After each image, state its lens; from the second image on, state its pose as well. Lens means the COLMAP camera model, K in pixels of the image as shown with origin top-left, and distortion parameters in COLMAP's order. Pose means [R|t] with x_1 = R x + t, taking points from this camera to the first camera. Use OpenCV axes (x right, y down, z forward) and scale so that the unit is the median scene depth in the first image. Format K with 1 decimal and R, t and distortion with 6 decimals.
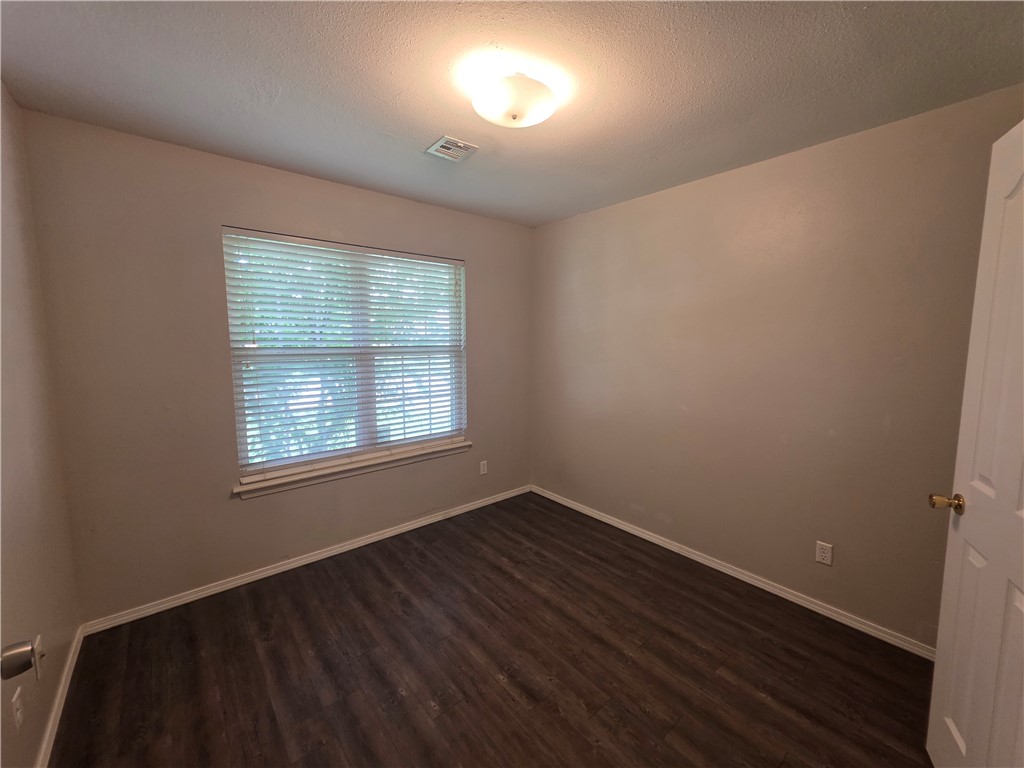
lens RADIAL K [[411.1, 0, 510.4], [0, 411.1, 383.7], [0, 0, 1]] dist [0.002754, 0.000590]
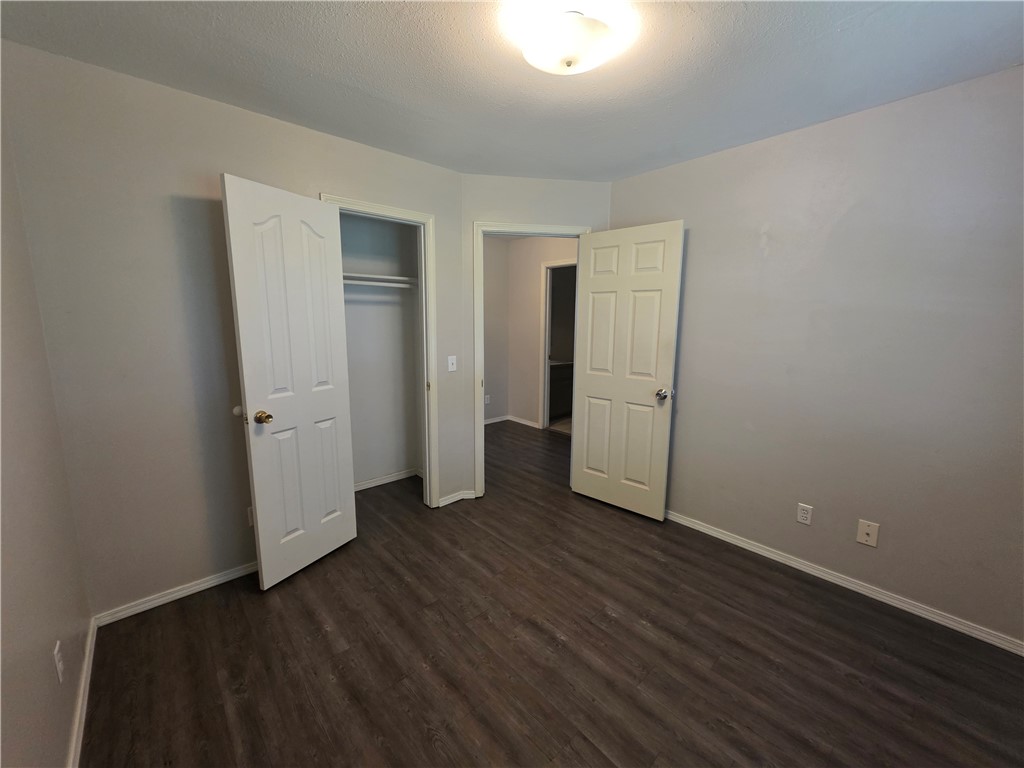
lens RADIAL K [[411.1, 0, 511.0], [0, 411.1, 385.2], [0, 0, 1]] dist [0.002754, 0.000590]
pose [[-0.999437, -0.002298, -0.033463, 0.139773], [-0.011160, 0.963591, 0.267149, -0.176253], [0.031631, 0.267372, -0.963074, 1.757044]]
